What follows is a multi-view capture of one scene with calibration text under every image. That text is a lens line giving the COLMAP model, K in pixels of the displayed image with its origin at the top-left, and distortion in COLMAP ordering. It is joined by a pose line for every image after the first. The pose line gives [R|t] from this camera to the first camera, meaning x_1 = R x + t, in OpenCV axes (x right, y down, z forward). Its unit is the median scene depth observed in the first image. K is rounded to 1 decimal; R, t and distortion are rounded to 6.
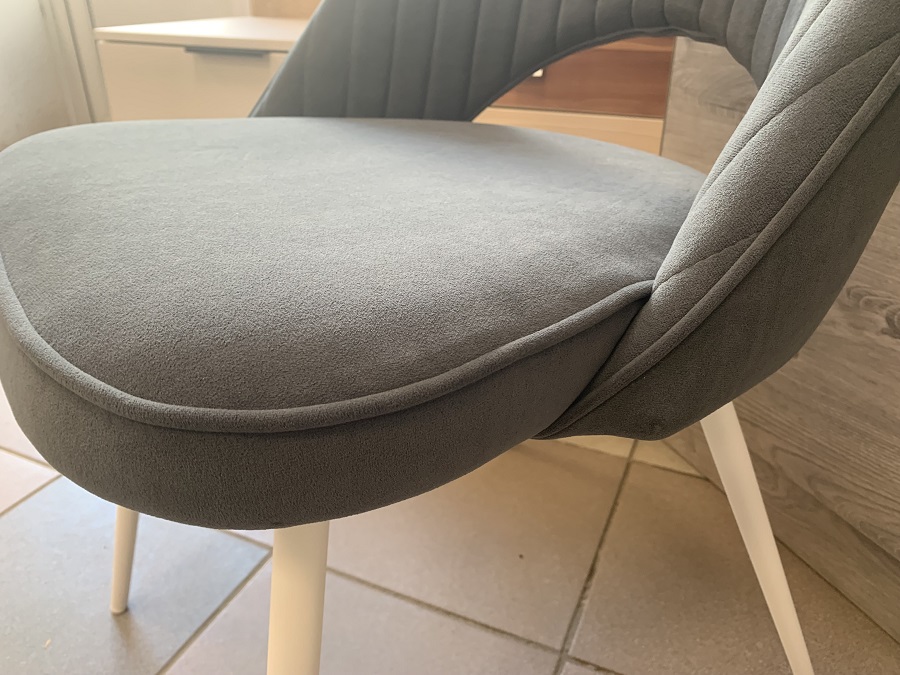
lens RADIAL K [[686.2, 0, 442.9], [0, 686.2, 333.2], [0, 0, 1]] dist [0.002280, -0.002549]
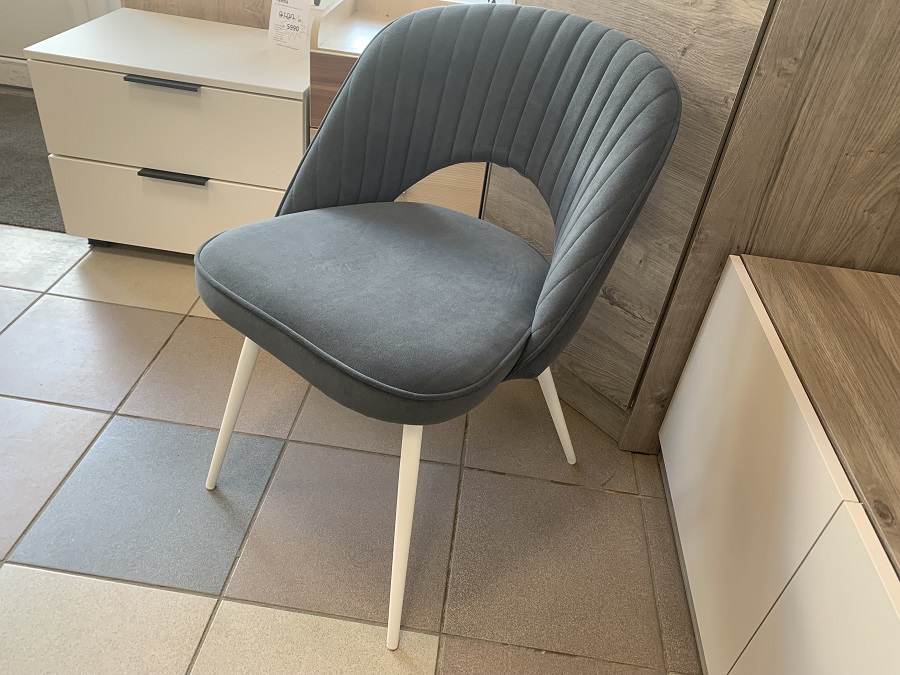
lens RADIAL K [[686.2, 0, 442.9], [0, 686.2, 333.2], [0, 0, 1]] dist [0.002280, -0.002549]
pose [[0.945398, -0.104502, 0.308711, -0.532944], [0.046210, 0.980612, 0.190433, -0.345063], [-0.322626, -0.165770, 0.931897, -0.912380]]
